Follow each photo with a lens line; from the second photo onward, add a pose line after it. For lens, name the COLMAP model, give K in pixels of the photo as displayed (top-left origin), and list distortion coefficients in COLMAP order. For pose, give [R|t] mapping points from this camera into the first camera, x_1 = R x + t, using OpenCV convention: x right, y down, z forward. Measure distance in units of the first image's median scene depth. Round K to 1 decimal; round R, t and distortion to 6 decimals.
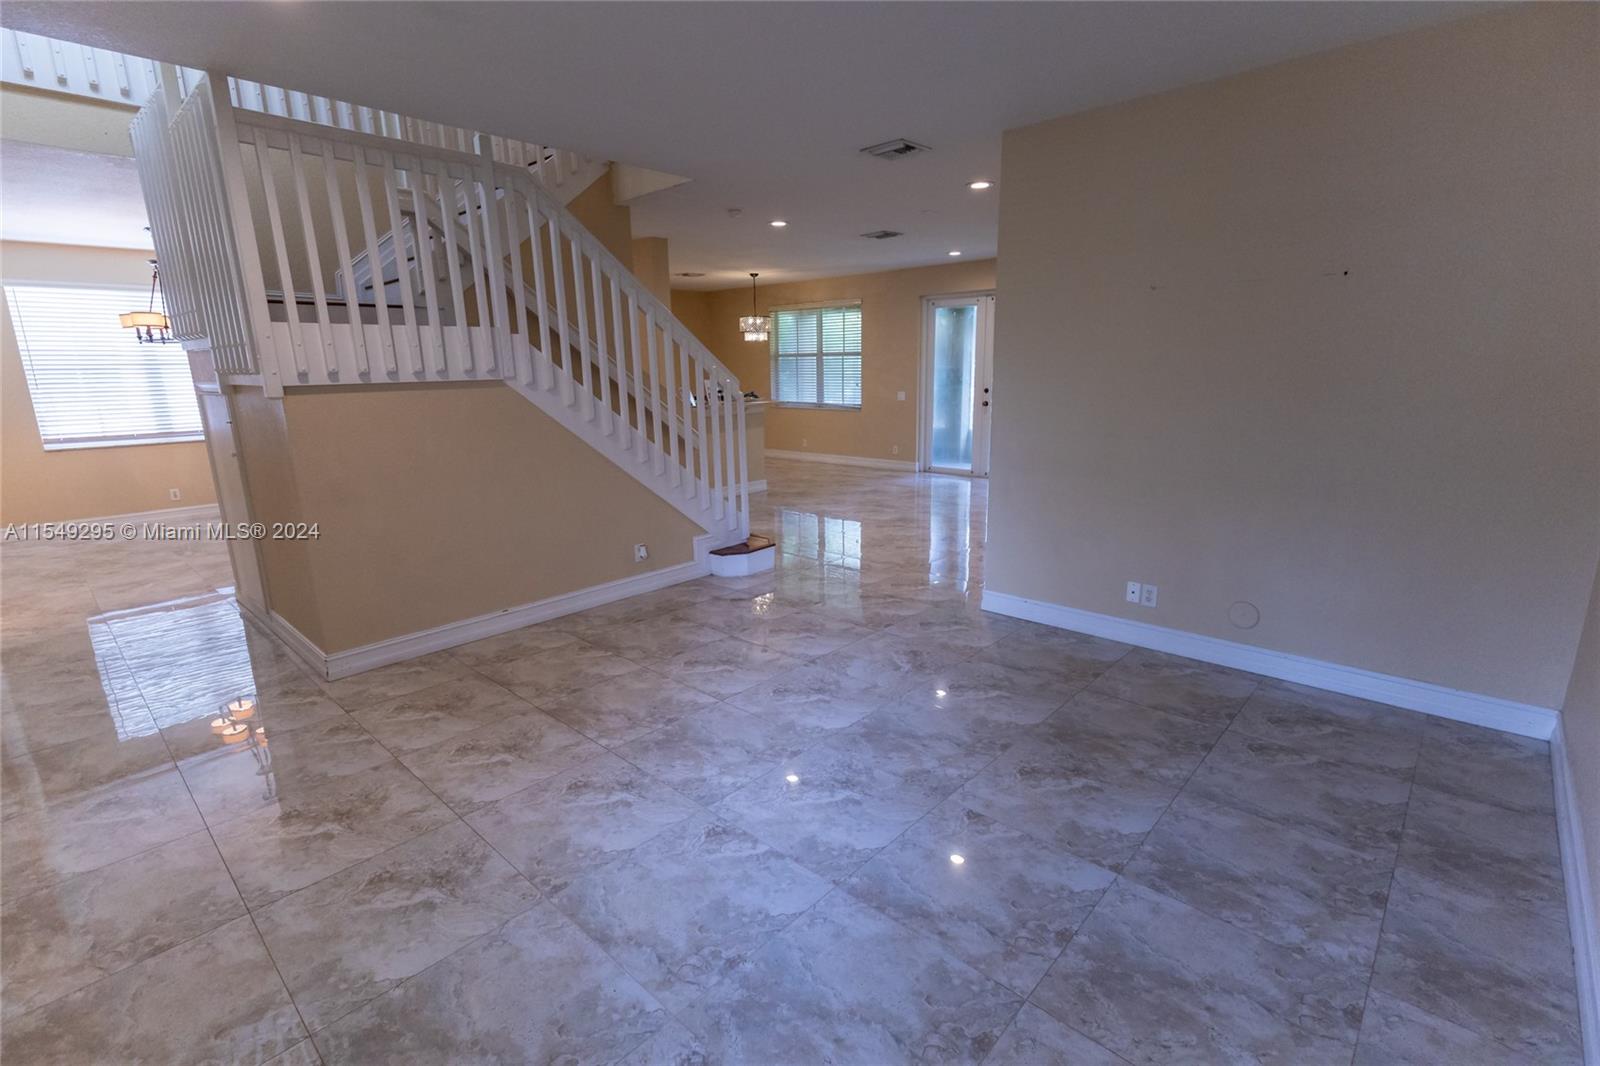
lens RADIAL K [[740.2, 0, 800.0], [0, 740.2, 533.0], [0, 0, 1]] dist [0.011537, -0.000028]
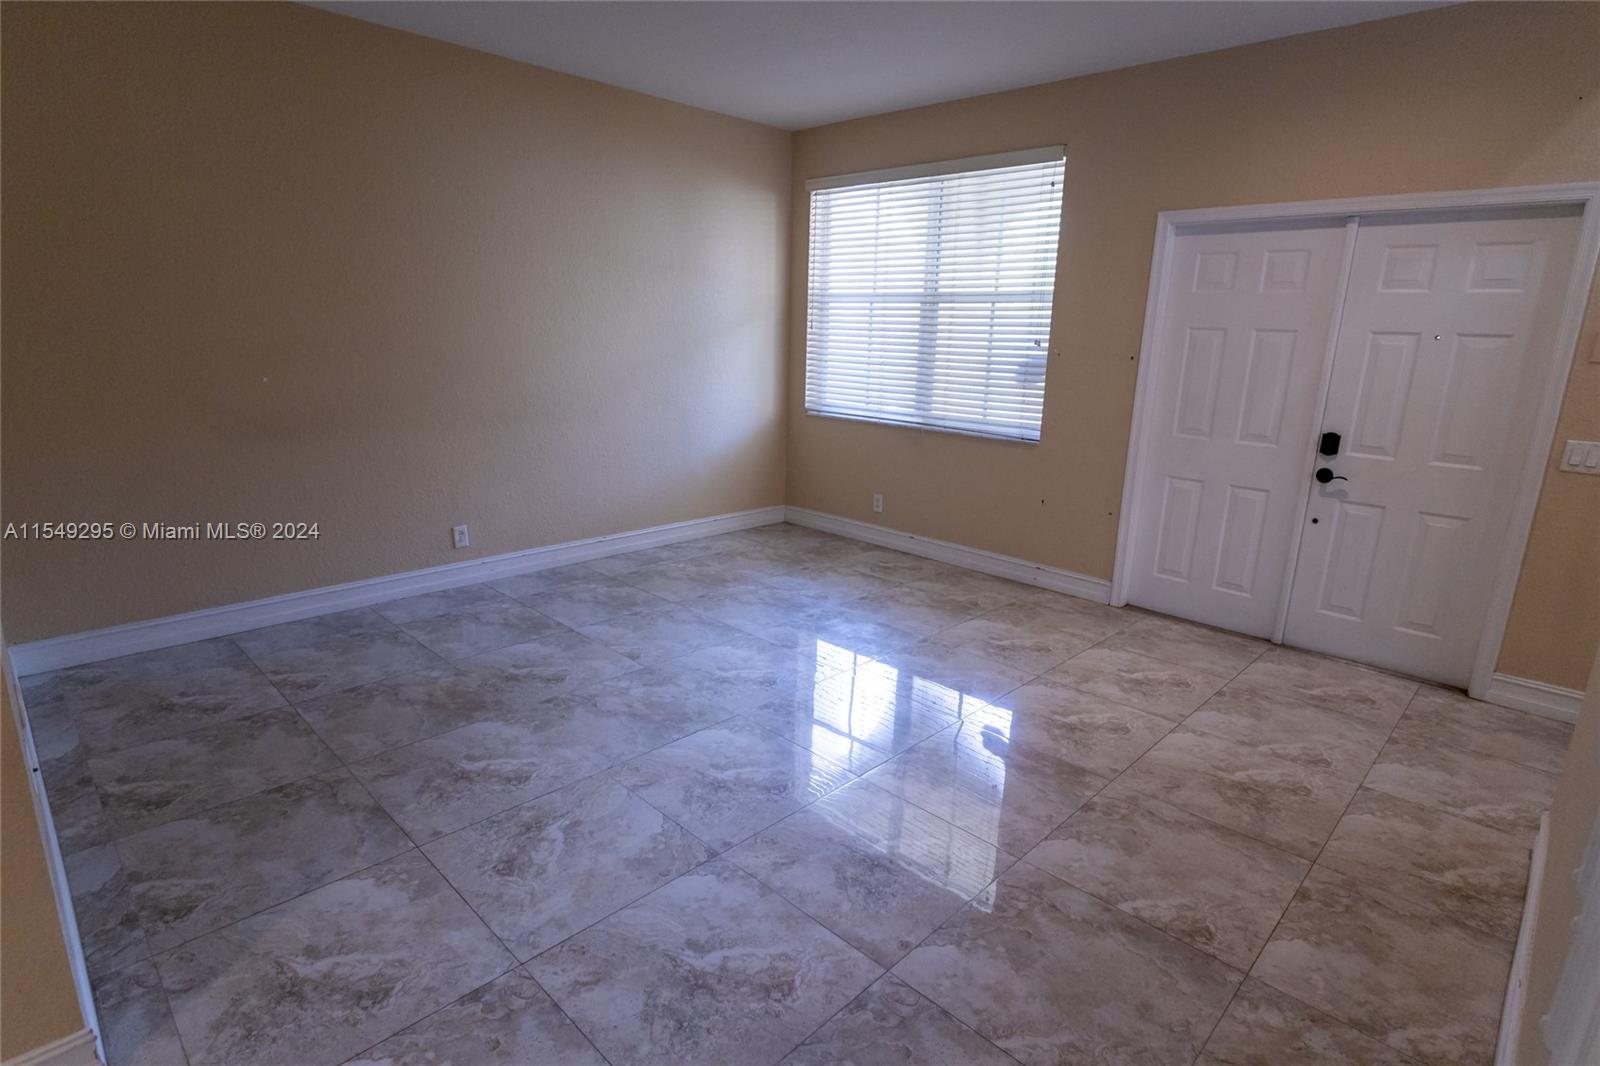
lens RADIAL K [[832.3, 0, 800.0], [0, 832.3, 533.0], [0, 0, 1]] dist [-0.002110, 0.000020]
pose [[-0.999549, -0.016974, 0.024768, -0.071652], [-0.003859, 0.890652, 0.454670, -0.386436], [-0.029778, 0.454369, -0.890316, 1.778938]]
